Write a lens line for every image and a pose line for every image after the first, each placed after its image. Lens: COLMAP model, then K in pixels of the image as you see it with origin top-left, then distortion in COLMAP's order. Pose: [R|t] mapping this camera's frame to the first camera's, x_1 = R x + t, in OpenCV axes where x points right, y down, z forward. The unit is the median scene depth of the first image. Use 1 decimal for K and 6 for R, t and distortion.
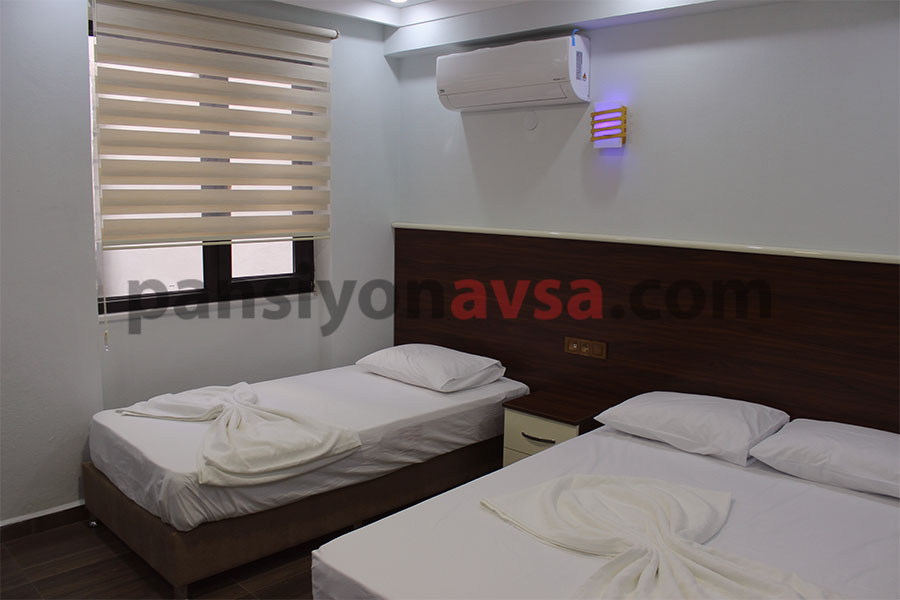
lens RADIAL K [[754.5, 0, 450.0], [0, 754.5, 300.0], [0, 0, 1]] dist [-0.117375, 0.006338]
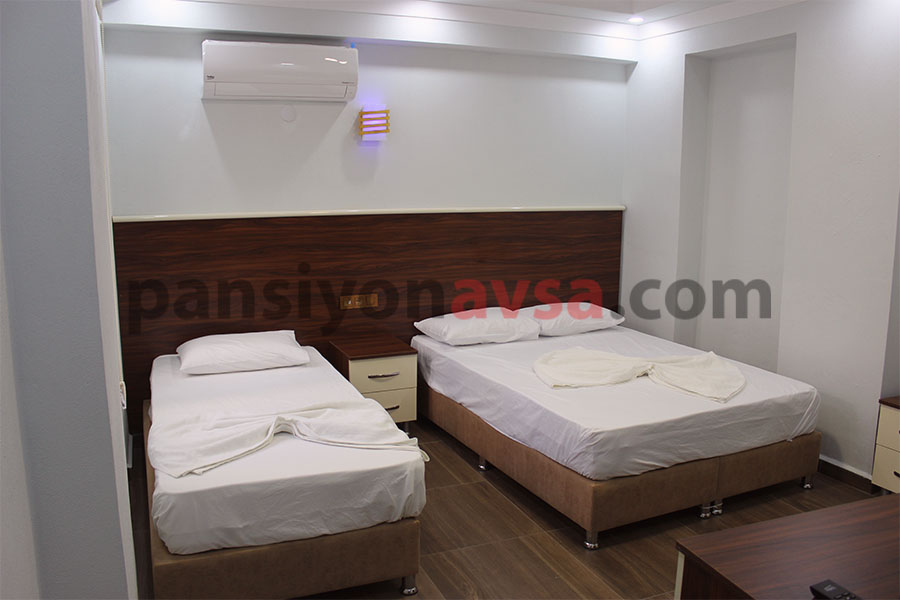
lens RADIAL K [[711.7, 0, 450.0], [0, 711.7, 300.0], [0, 0, 1]] dist [-0.125476, 0.001905]
pose [[0.390156, -0.170047, 0.904910, -0.880662], [0.137365, 0.982549, 0.125411, -0.069523], [-0.910445, 0.075373, 0.406706, 0.412935]]
